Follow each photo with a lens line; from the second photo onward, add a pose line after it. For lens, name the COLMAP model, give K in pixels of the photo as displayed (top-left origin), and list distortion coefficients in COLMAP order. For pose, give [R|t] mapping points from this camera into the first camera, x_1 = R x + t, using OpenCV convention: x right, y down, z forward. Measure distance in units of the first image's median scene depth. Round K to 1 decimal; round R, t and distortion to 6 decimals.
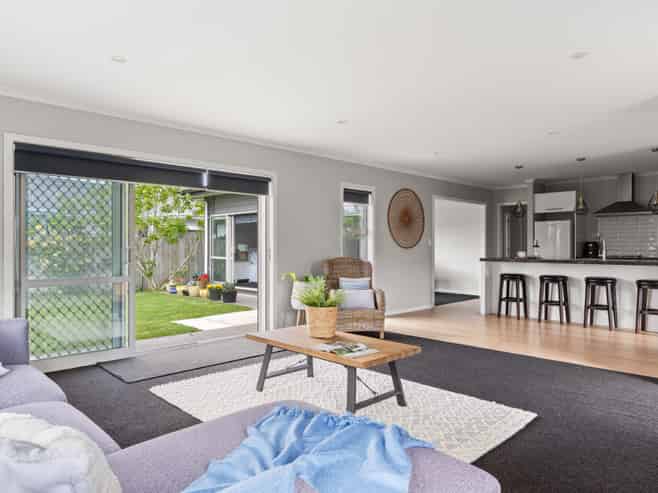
lens RADIAL K [[442.0, 0, 329.0], [0, 442.0, 246.5], [0, 0, 1]] dist [-0.000473, -0.000050]
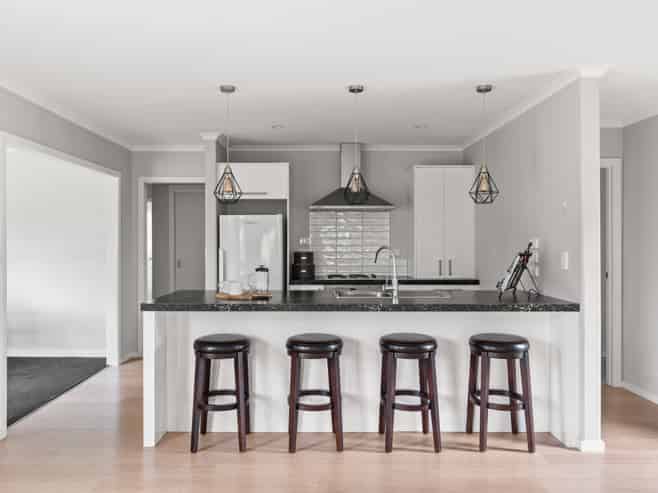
lens RADIAL K [[515.0, 0, 329.0], [0, 515.0, 246.5], [0, 0, 1]] dist [-0.000736, -0.000507]
pose [[0.687955, -0.008321, 0.725705, 0.109541], [0.001661, 0.999950, 0.009891, -0.024889], [-0.725751, -0.005599, 0.687934, 0.498203]]
